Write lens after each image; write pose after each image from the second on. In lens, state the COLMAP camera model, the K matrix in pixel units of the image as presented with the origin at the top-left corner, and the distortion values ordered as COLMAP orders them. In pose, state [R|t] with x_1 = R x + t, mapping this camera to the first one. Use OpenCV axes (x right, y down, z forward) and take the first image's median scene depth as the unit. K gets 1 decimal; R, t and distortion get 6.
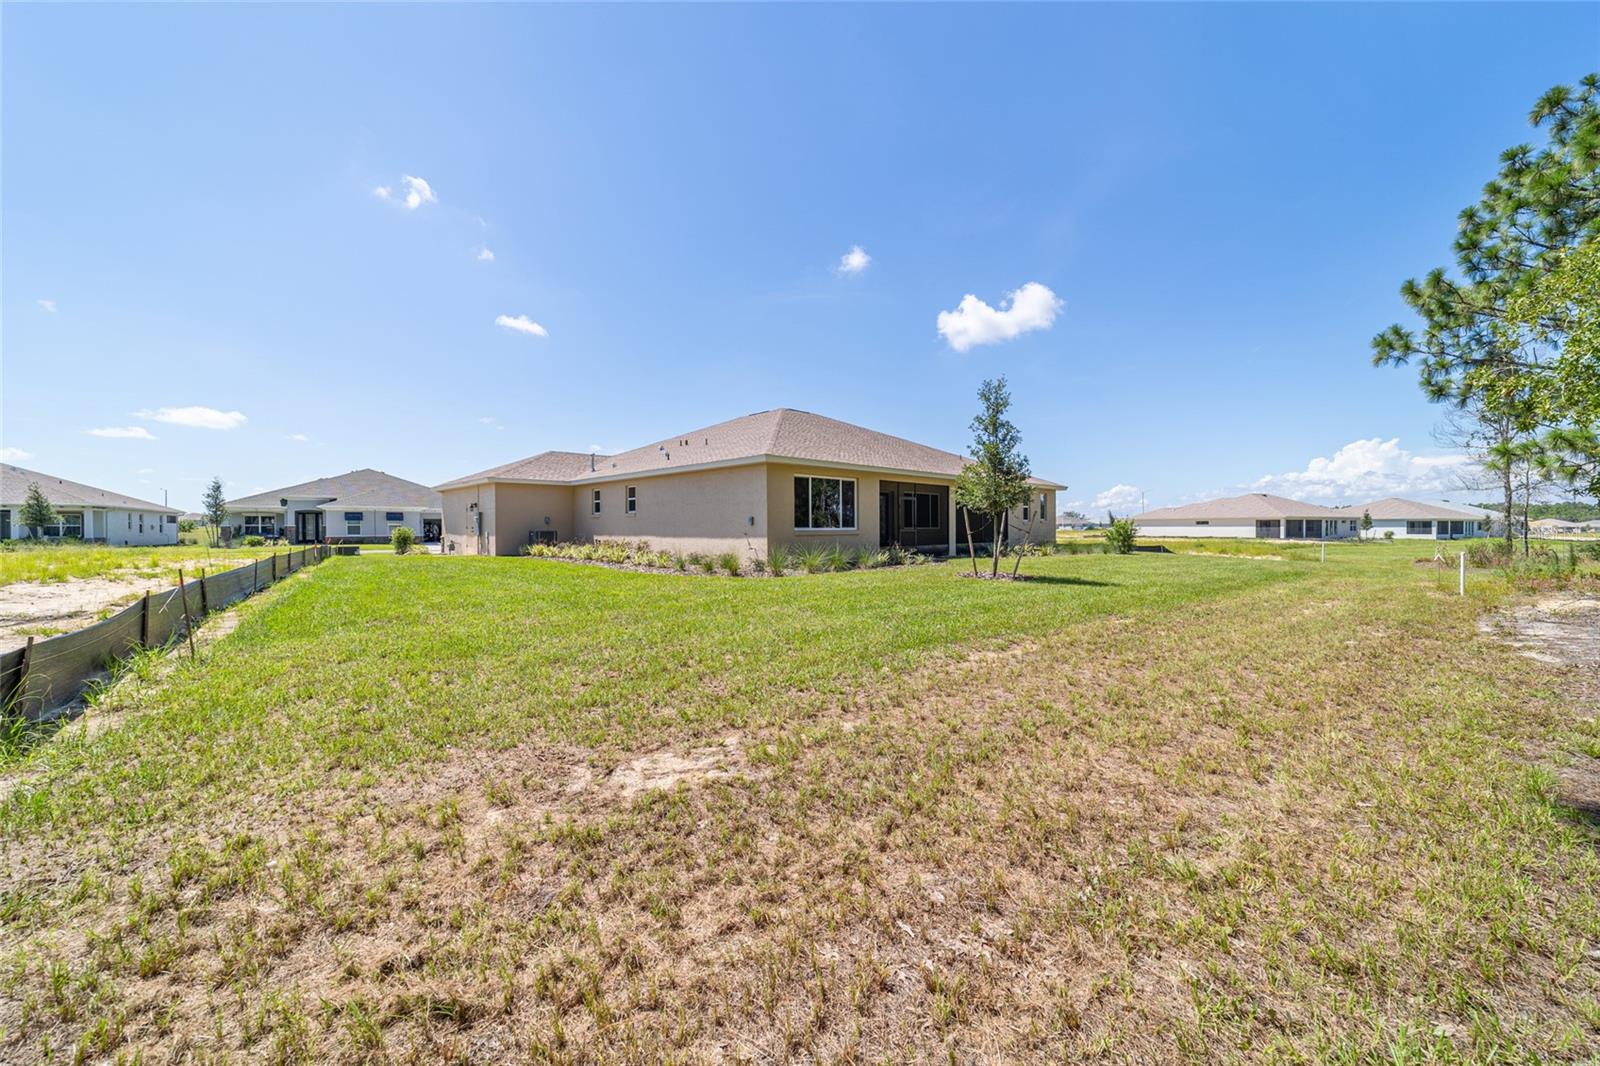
lens RADIAL K [[611.8, 0, 798.5], [0, 611.8, 530.4], [0, 0, 1]] dist [-0.016939, 0.009253]
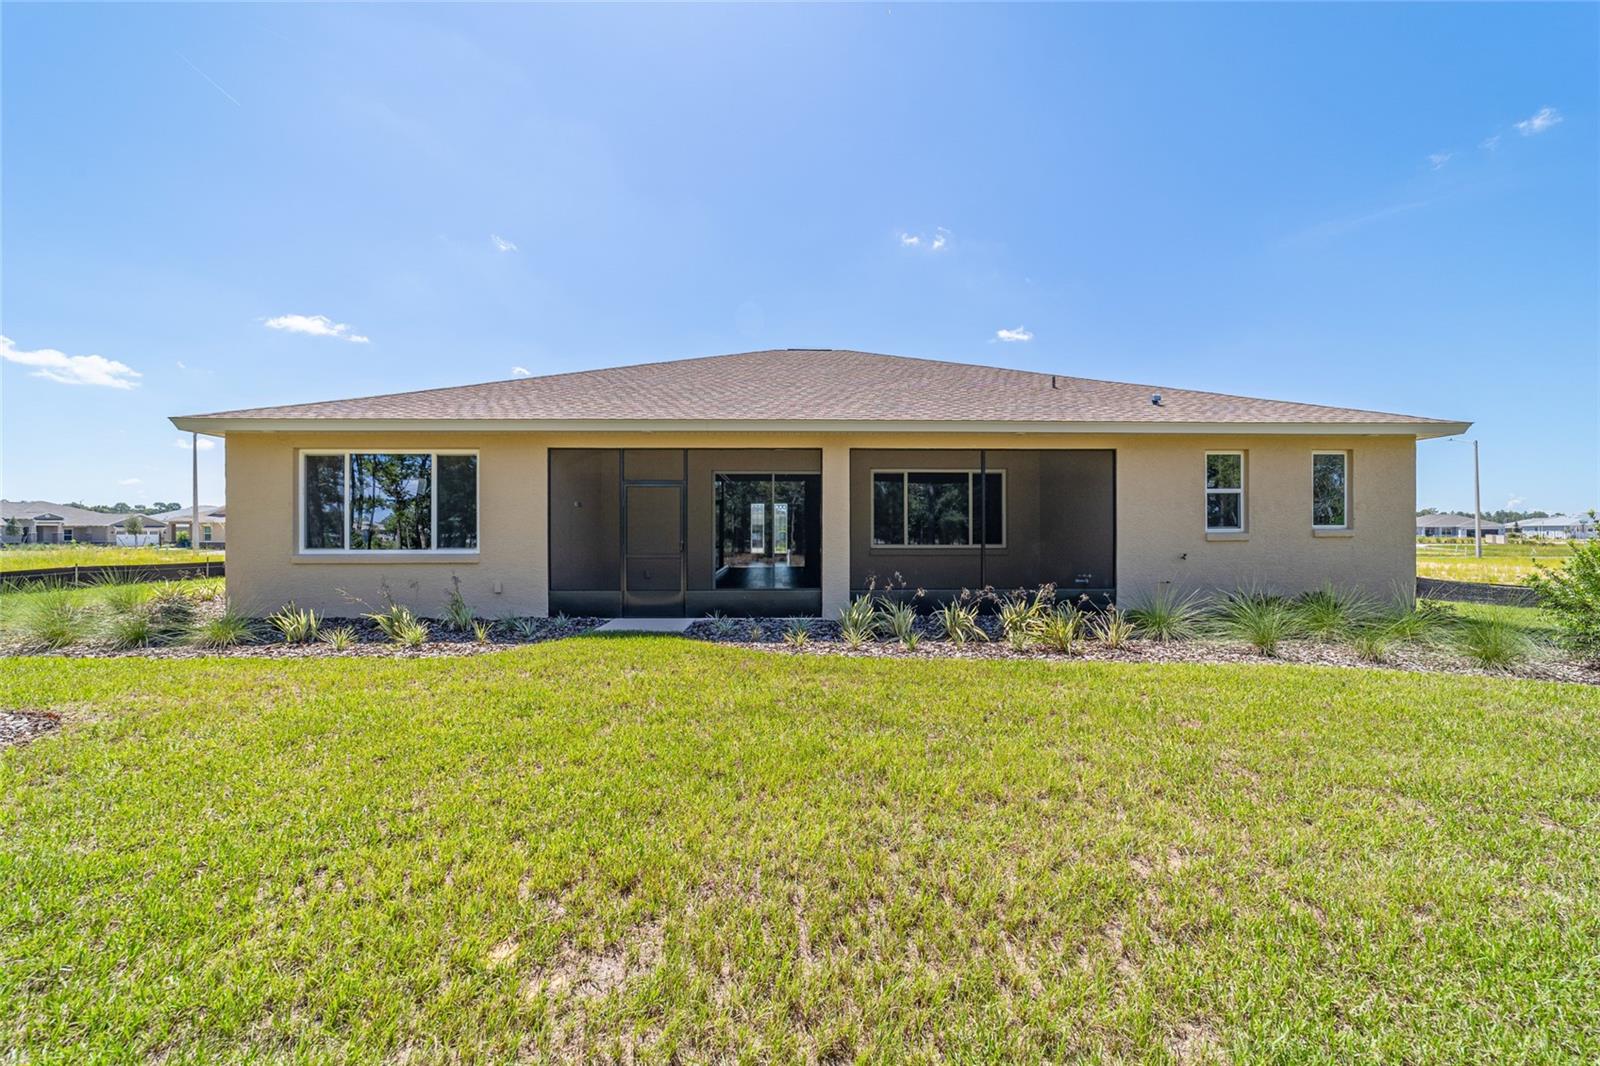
lens RADIAL K [[611.8, 0, 798.5], [0, 611.8, 530.4], [0, 0, 1]] dist [-0.016939, 0.009253]
pose [[0.748015, -0.003184, -0.663675, 0.540382], [0.000540, 0.999991, -0.004189, -0.015073], [0.663682, 0.002775, 0.748010, 0.705071]]
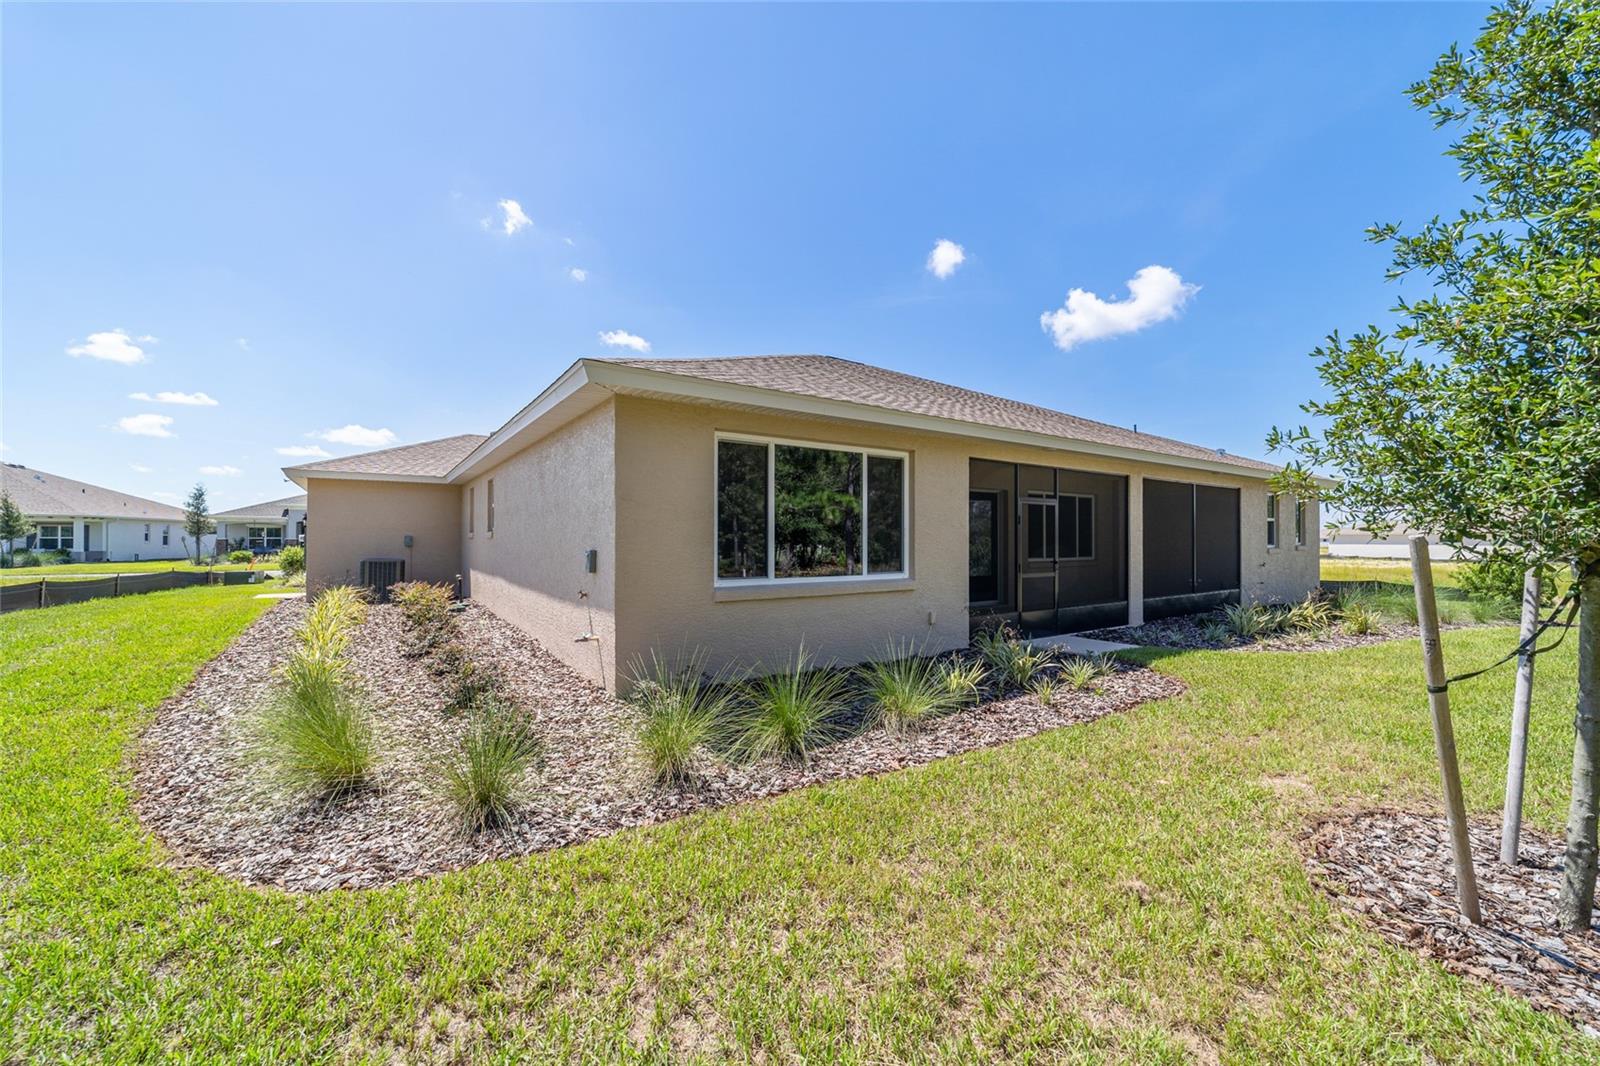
lens RADIAL K [[611.8, 0, 798.5], [0, 611.8, 530.4], [0, 0, 1]] dist [-0.016939, 0.009253]
pose [[0.988266, 0.002843, -0.152717, 0.075394], [-0.005222, 0.999871, -0.015180, -0.022068], [0.152654, 0.015799, 0.988153, 0.508008]]
